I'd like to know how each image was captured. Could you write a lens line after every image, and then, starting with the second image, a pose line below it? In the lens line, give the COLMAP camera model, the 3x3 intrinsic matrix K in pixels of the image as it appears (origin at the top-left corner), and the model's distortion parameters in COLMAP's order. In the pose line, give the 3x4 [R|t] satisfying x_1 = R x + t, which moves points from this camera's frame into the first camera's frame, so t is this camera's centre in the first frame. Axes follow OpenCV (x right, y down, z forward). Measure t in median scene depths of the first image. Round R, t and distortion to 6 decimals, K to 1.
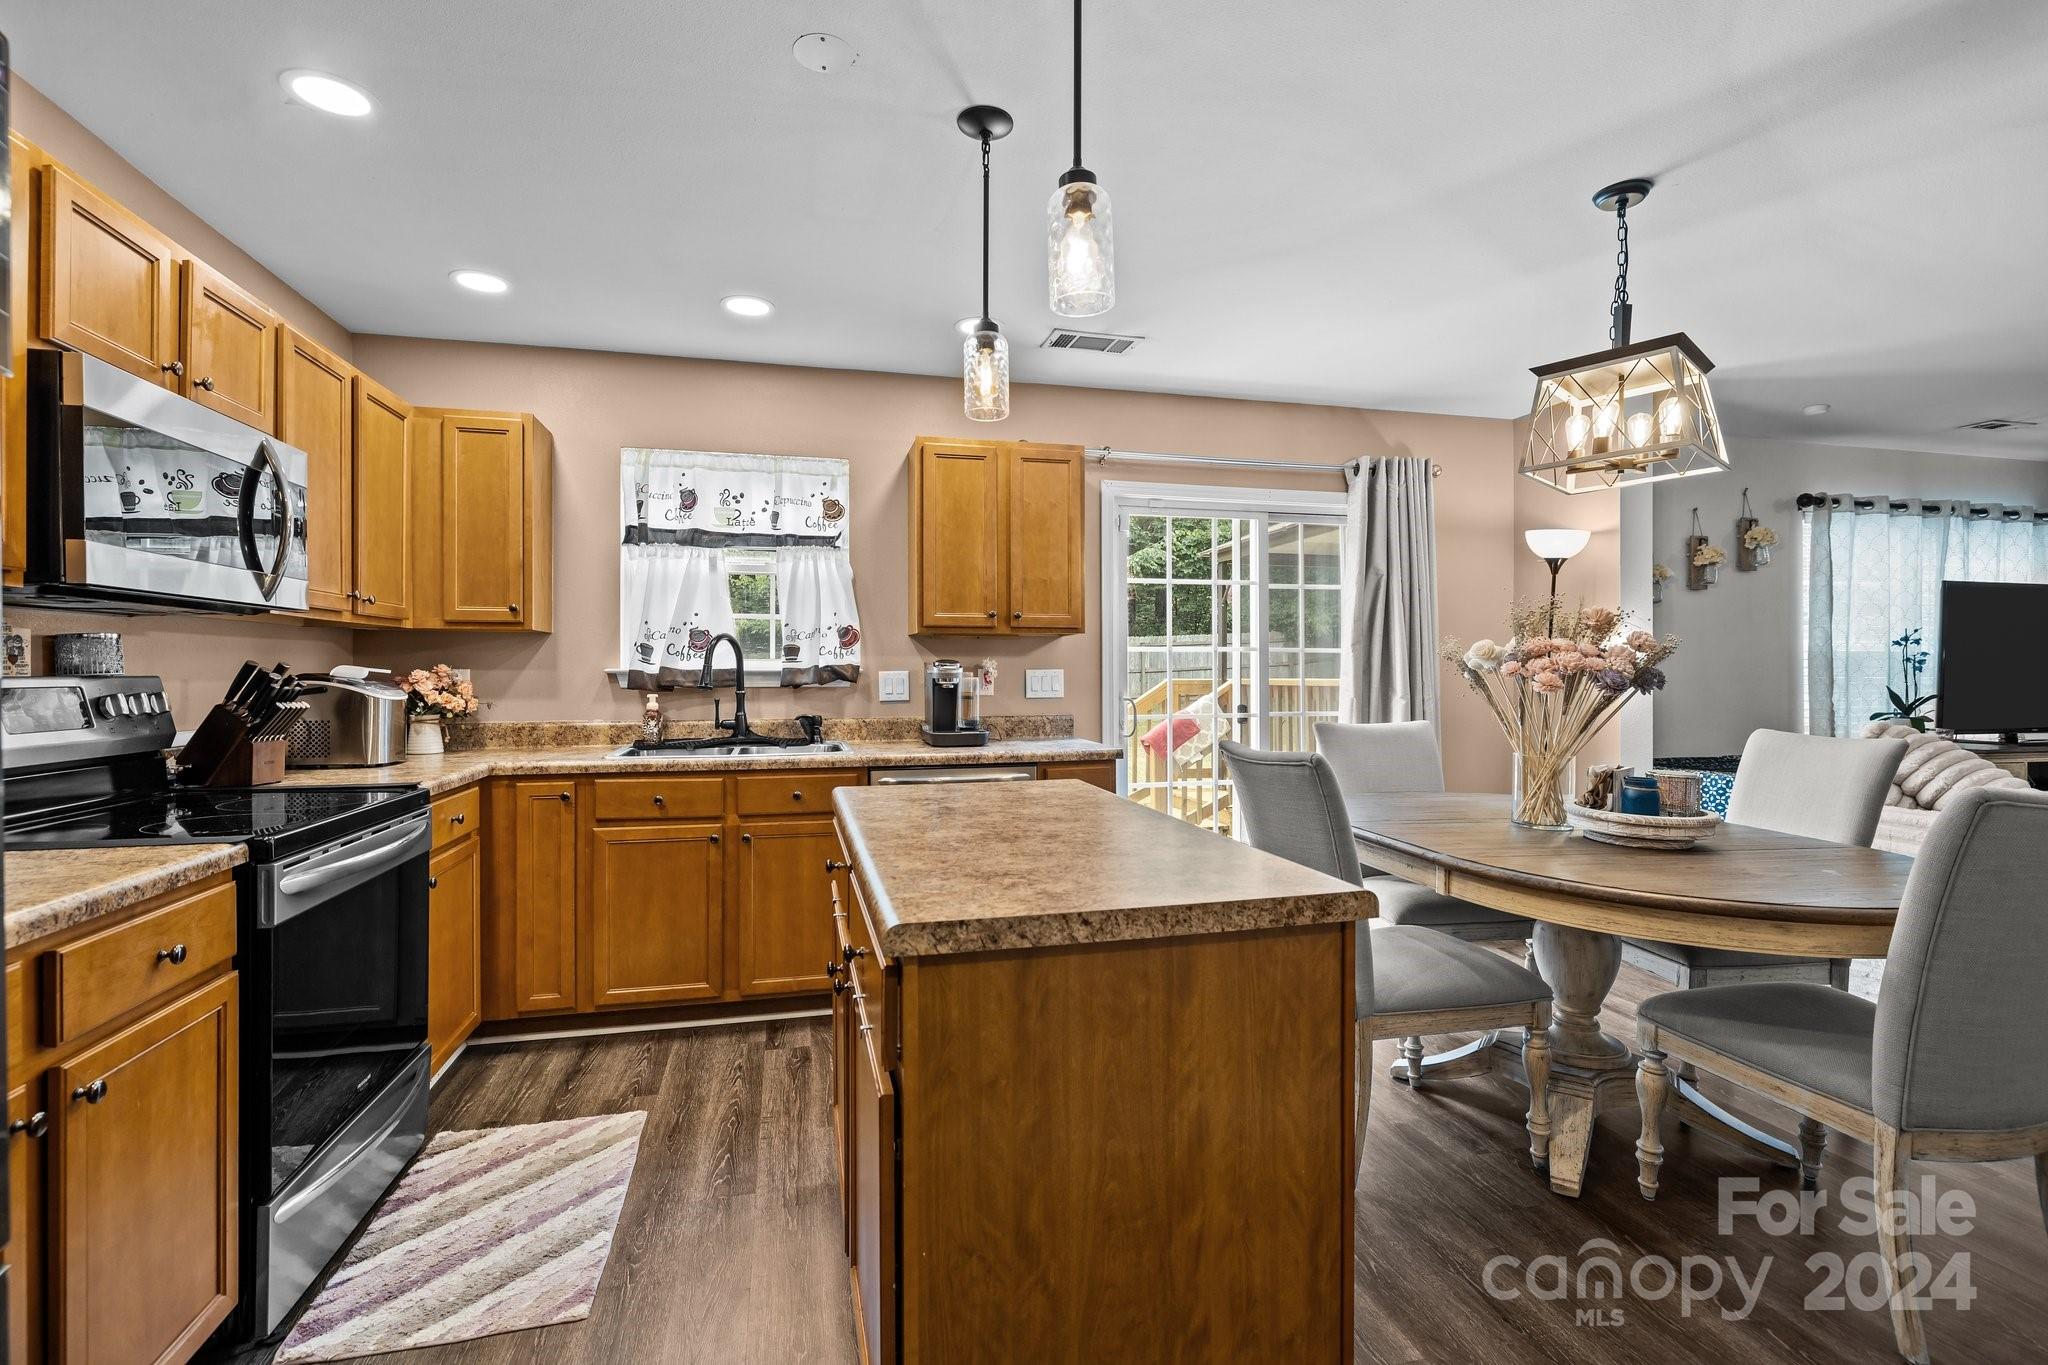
lens RADIAL K [[920.4, 0, 1011.6], [0, 920.4, 676.4], [0, 0, 1]] dist [-0.005217, 0.000125]
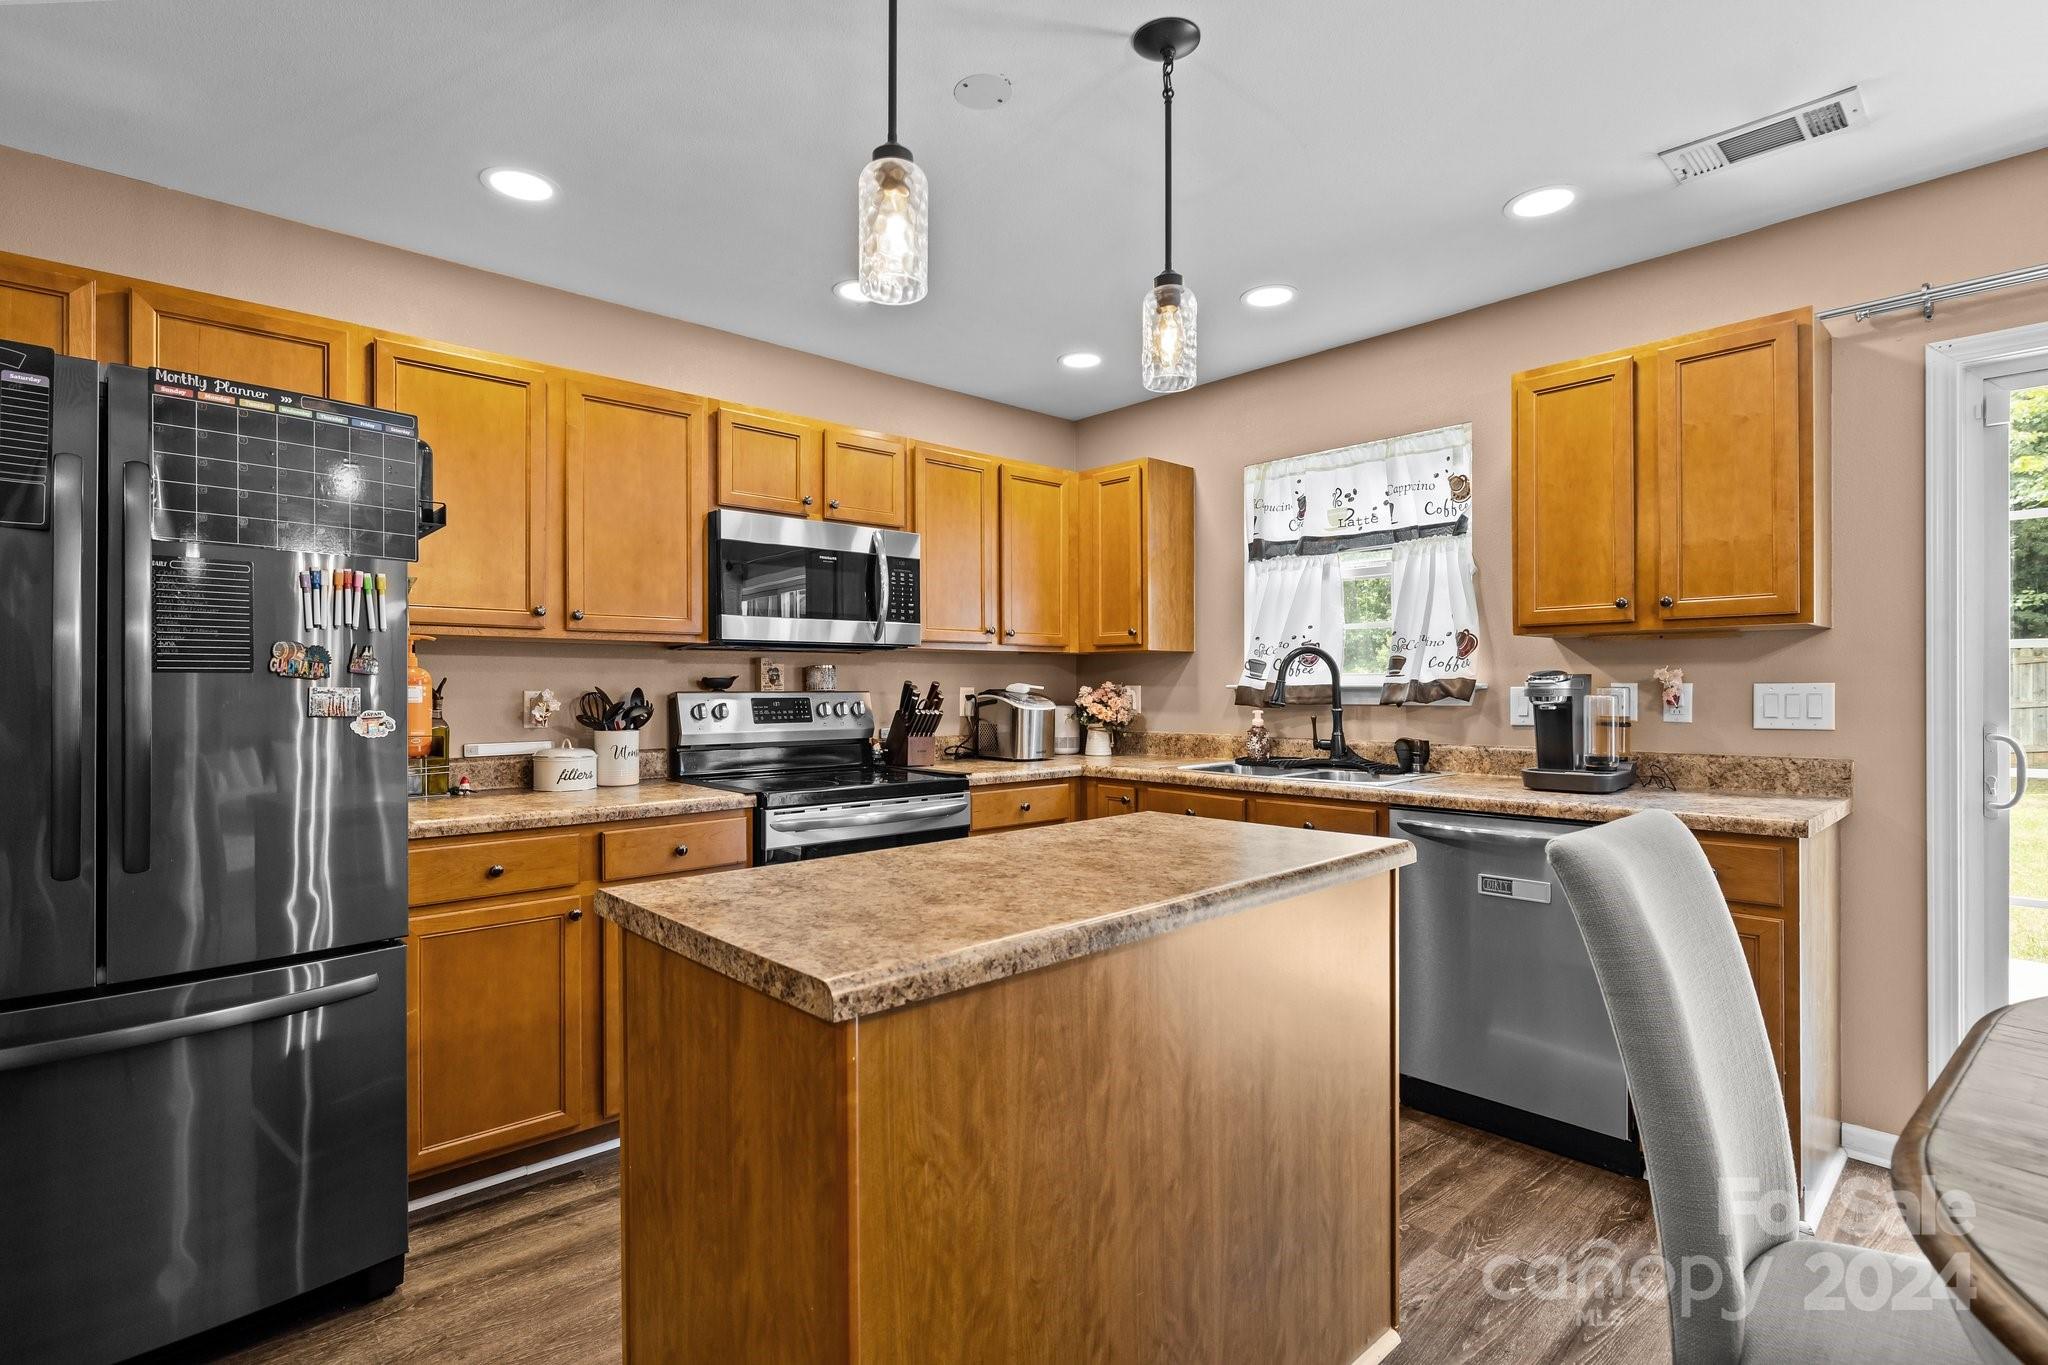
lens RADIAL K [[976.3, 0, 1016.1], [0, 976.3, 691.7], [0, 0, 1]] dist [-0.002850, 0.000194]
pose [[0.481184, 0.002456, -0.876616, 0.452864], [-0.002060, 0.999996, 0.001671, -0.002094], [0.876617, 0.001002, 0.481188, 0.292957]]
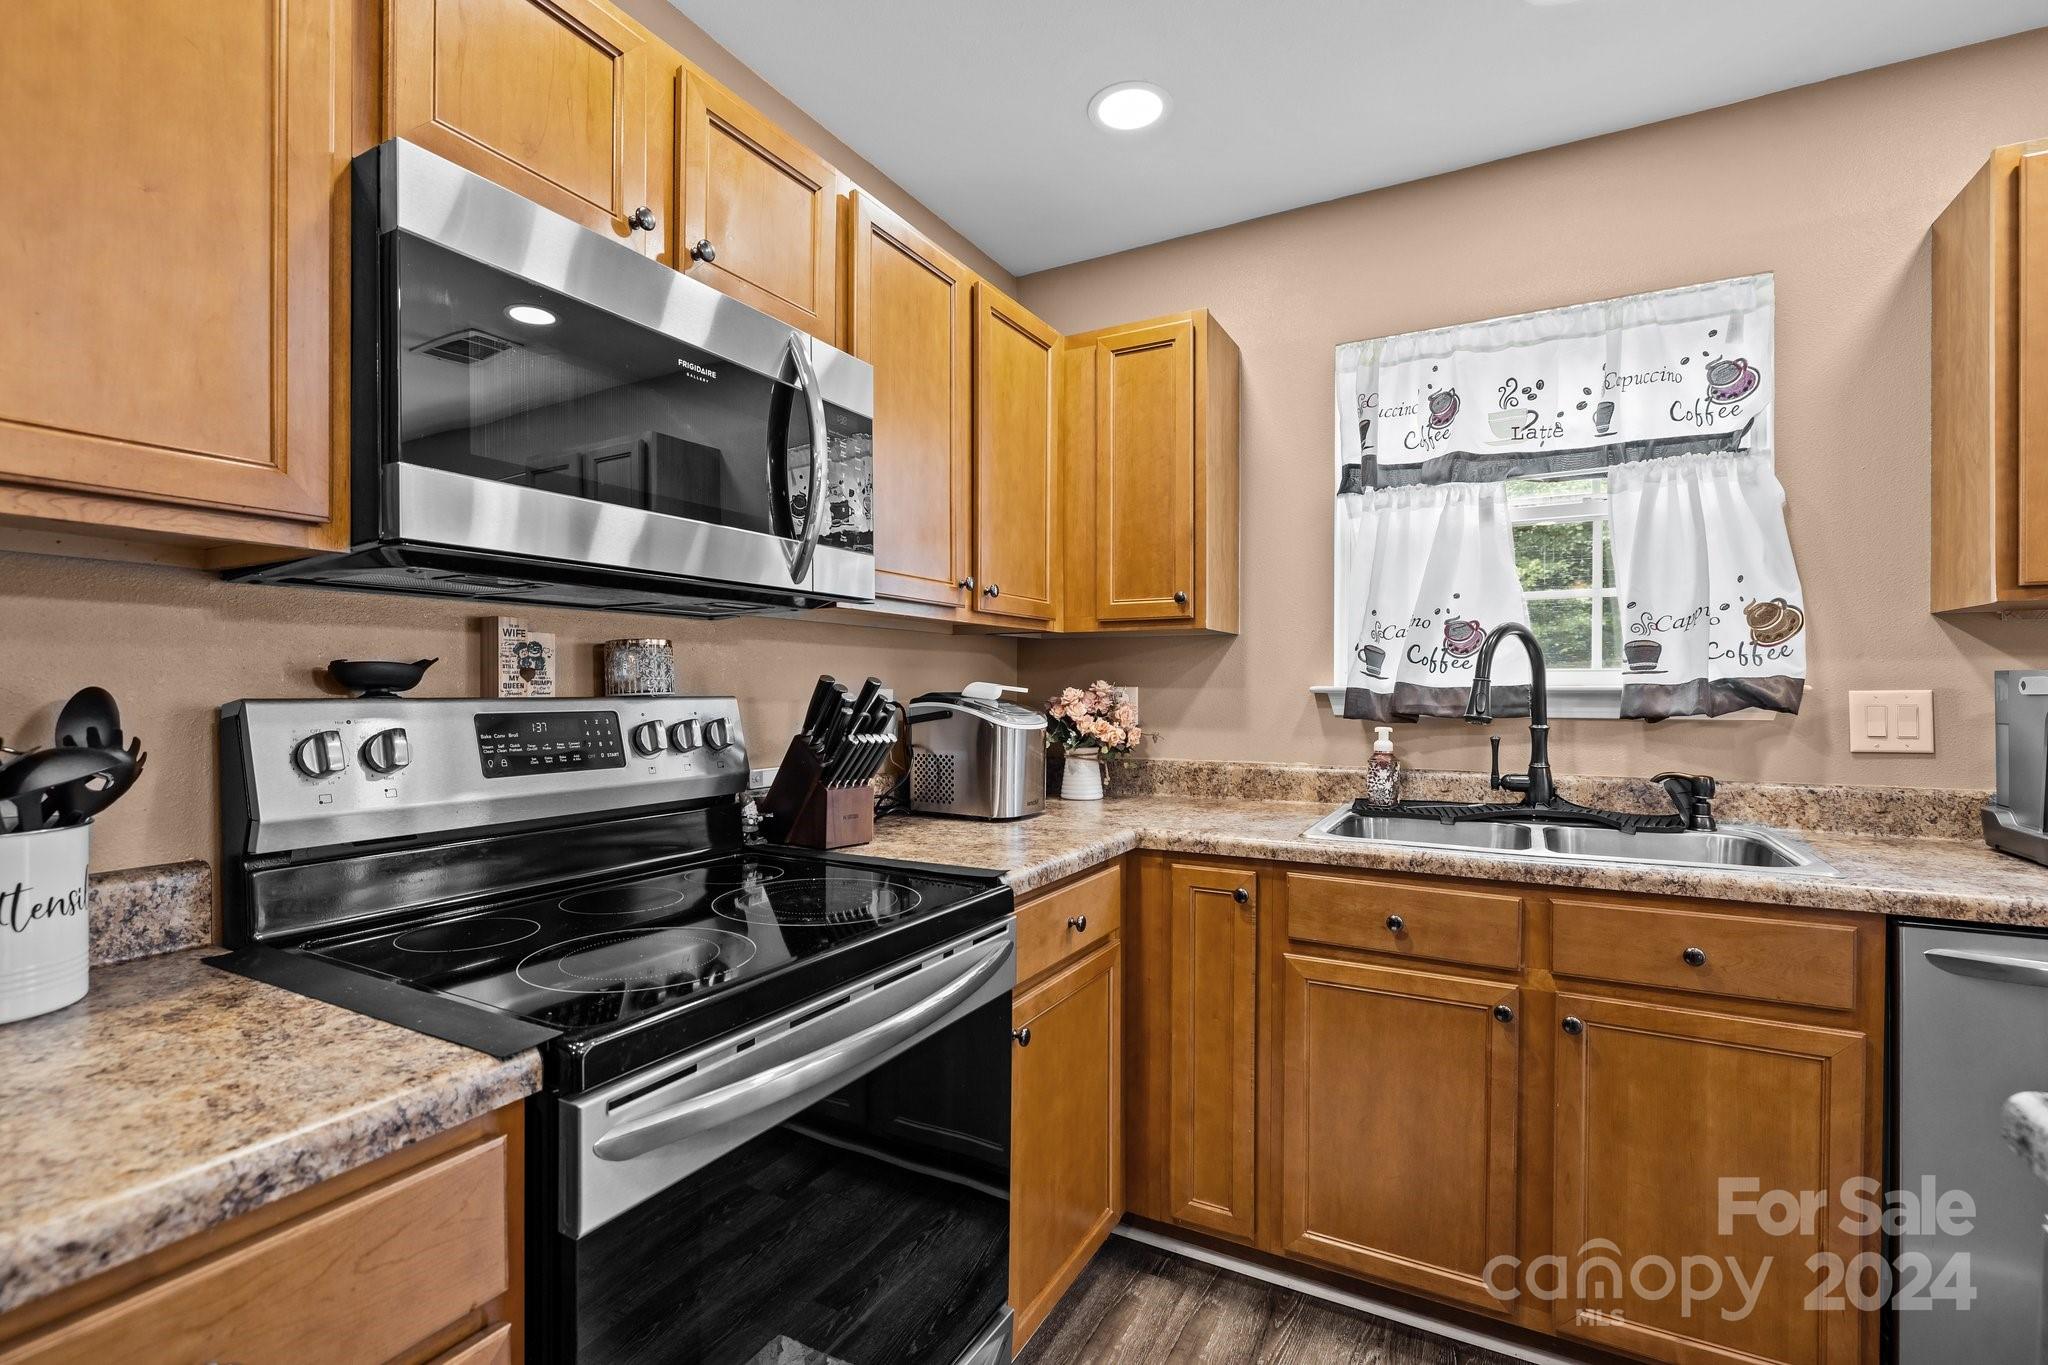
lens RADIAL K [[920.4, 0, 1014.4], [0, 920.4, 696.2], [0, 0, 1]] dist [-0.005217, 0.000125]
pose [[0.733549, 0.005529, -0.679614, -0.168023], [-0.004005, 0.999985, 0.003813, -0.003224], [0.679625, -0.000075, 0.733560, 0.416510]]
